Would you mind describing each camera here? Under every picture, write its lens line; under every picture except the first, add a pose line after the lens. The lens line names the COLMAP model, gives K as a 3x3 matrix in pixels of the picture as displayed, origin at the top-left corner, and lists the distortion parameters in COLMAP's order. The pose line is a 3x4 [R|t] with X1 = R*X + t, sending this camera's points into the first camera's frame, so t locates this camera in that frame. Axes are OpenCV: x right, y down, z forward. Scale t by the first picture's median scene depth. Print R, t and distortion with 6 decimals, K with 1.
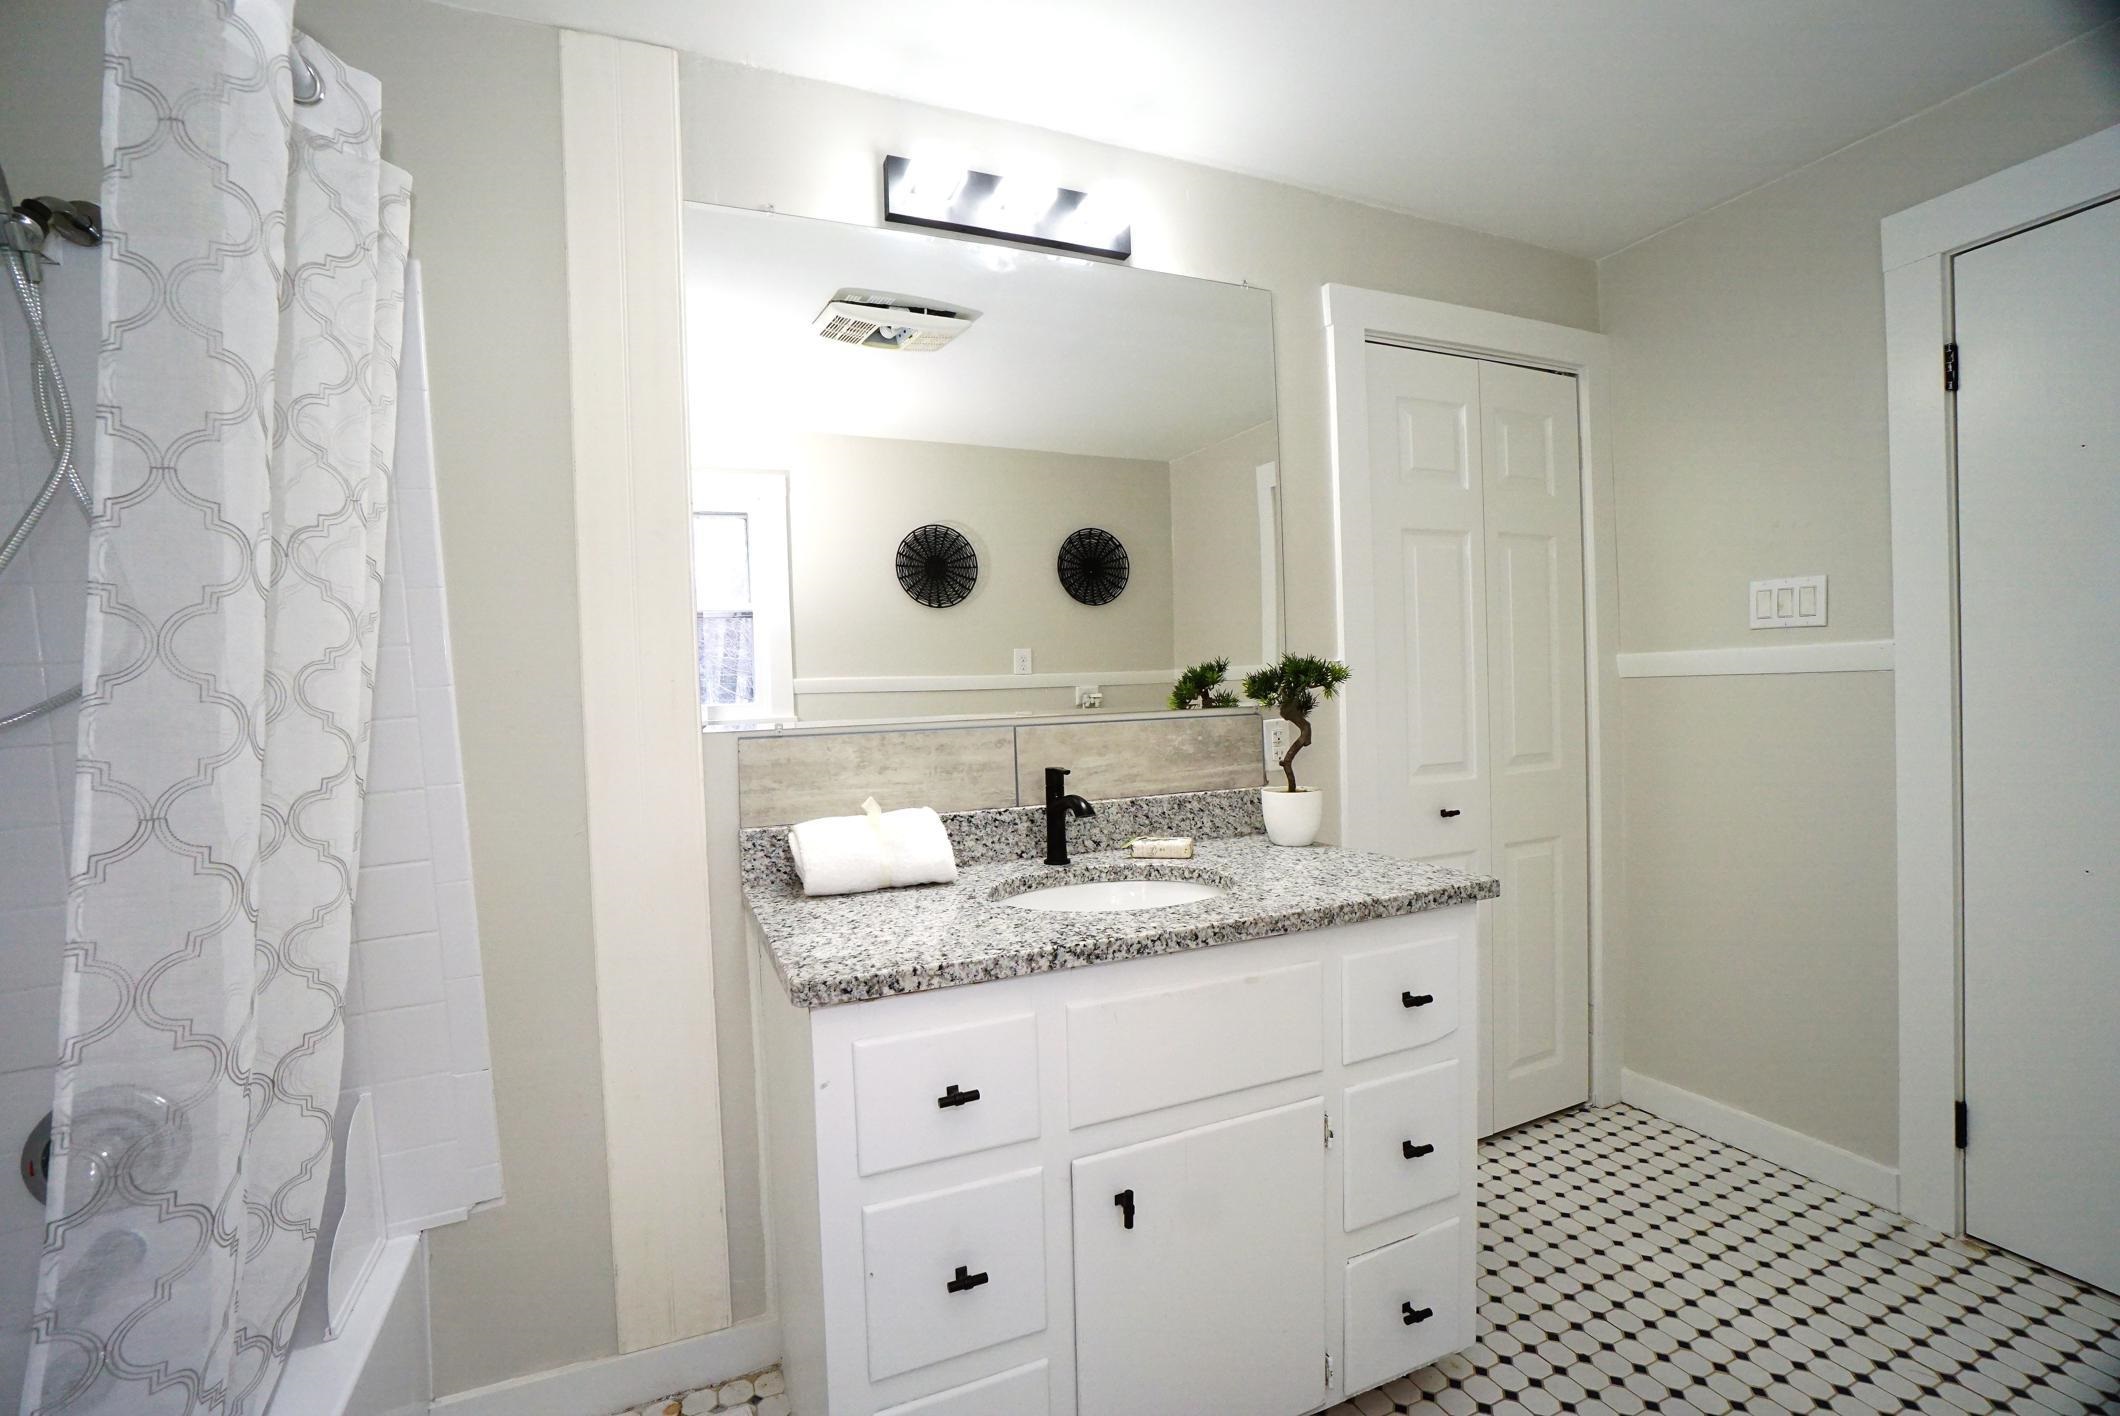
lens RADIAL K [[936.5, 0, 1055.0], [0, 936.5, 722.5], [0, 0, 1]] dist [-0.059522, 0.021862]
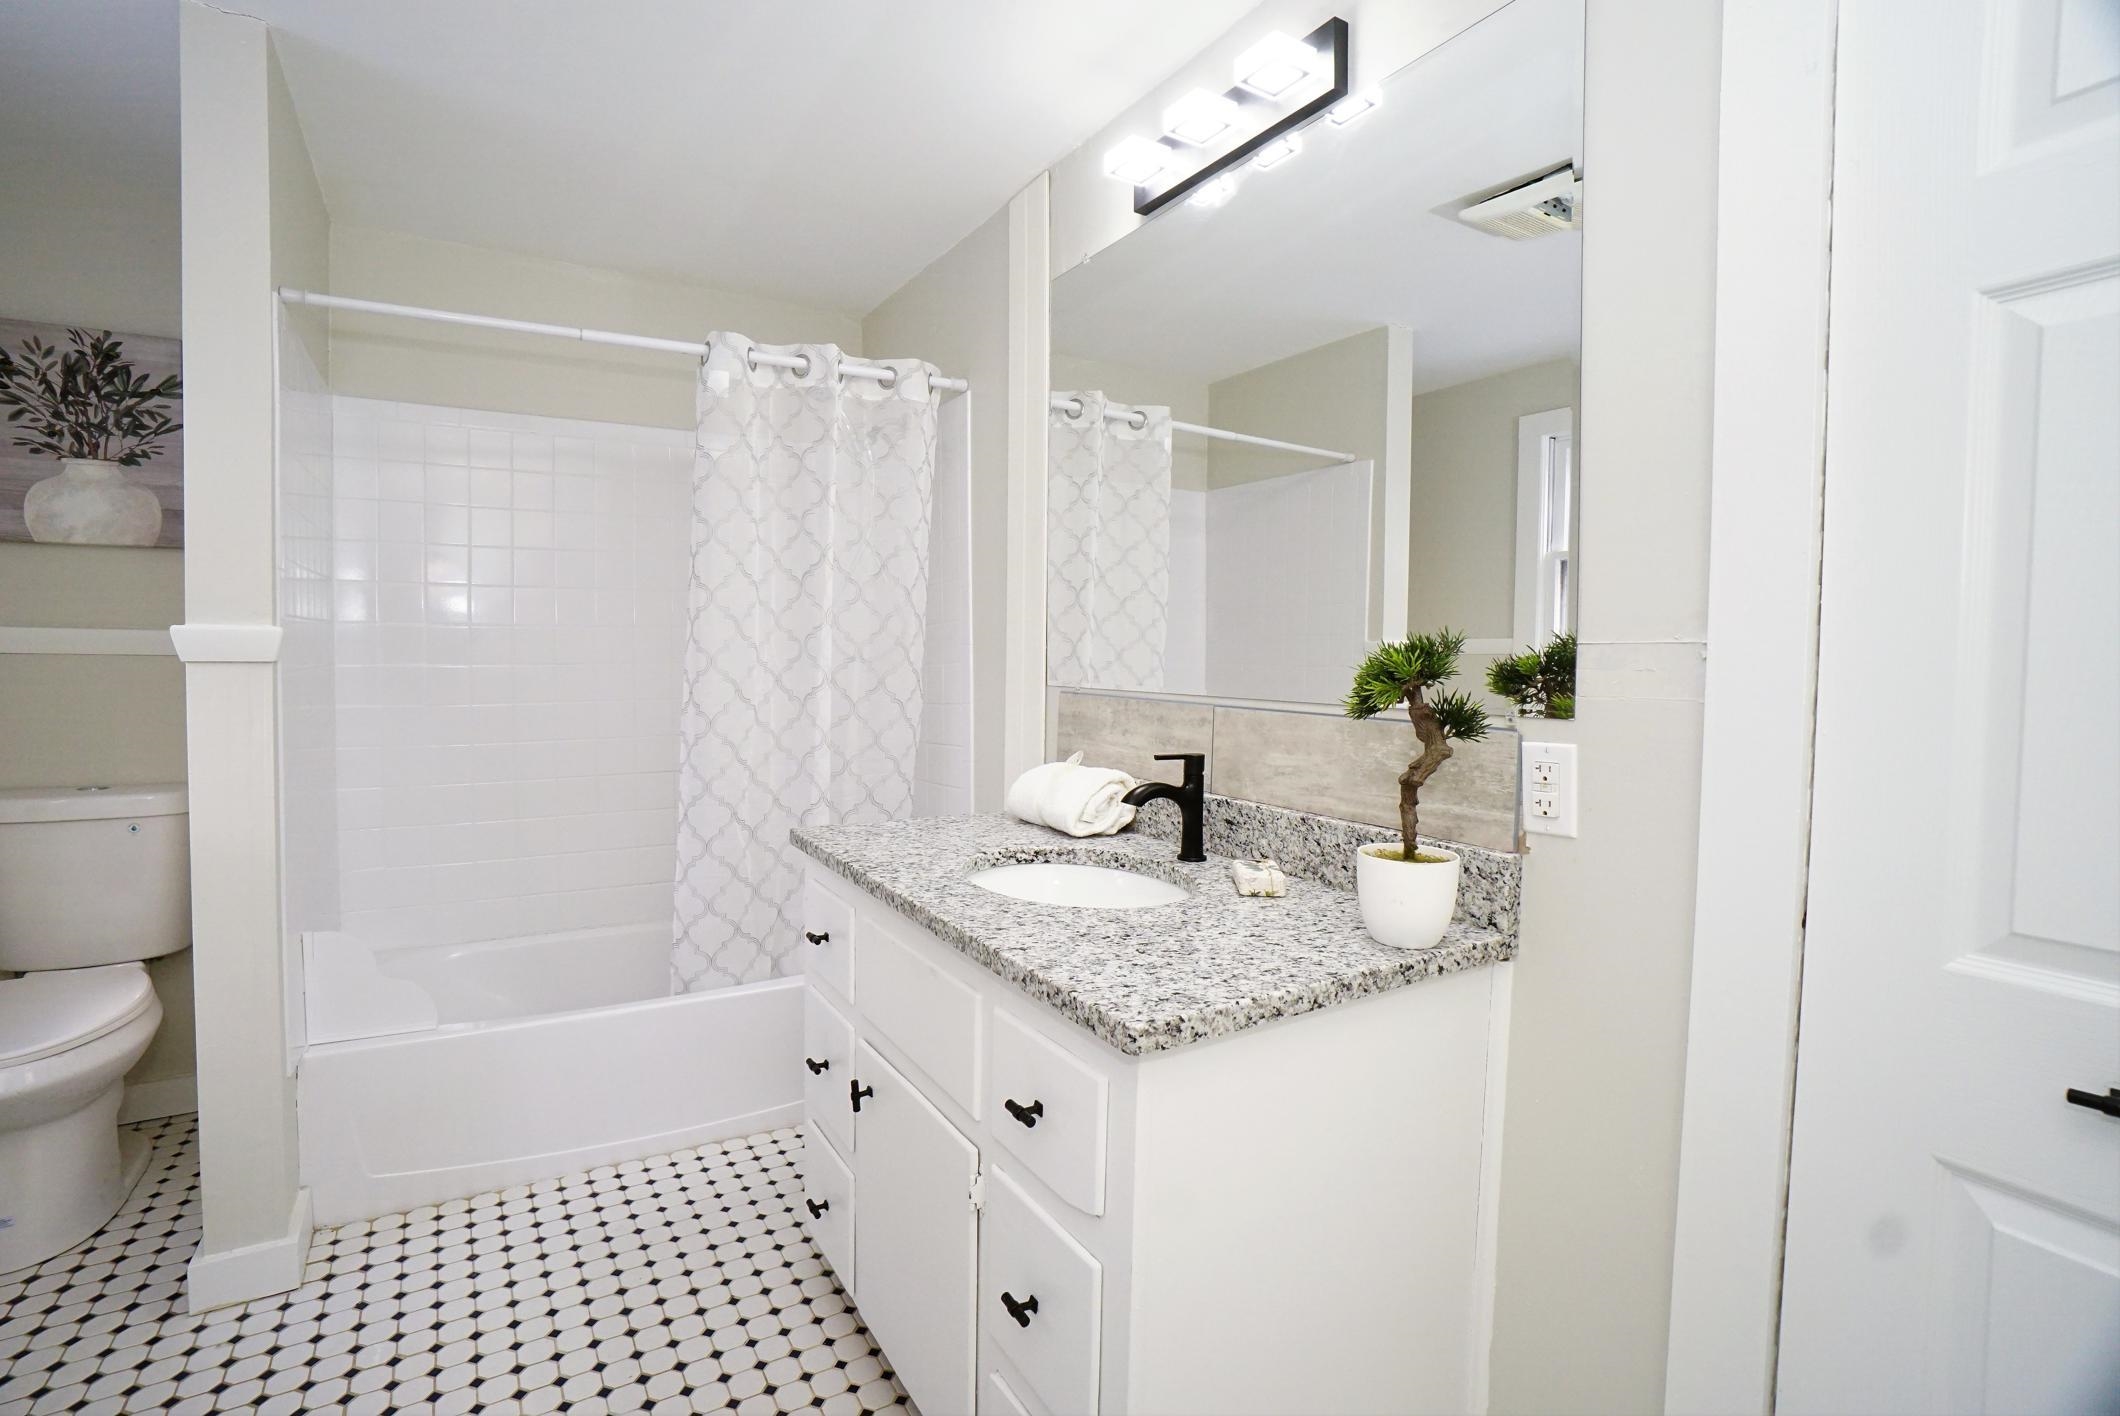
lens RADIAL K [[957.6, 0, 1048.4], [0, 957.6, 712.8], [0, 0, 1]] dist [-0.063013, 0.022384]
pose [[0.126714, 0.091547, -0.987706, 0.831272], [-0.060876, 0.994573, 0.084374, -0.056129], [0.990070, 0.049436, 0.131600, 0.690486]]
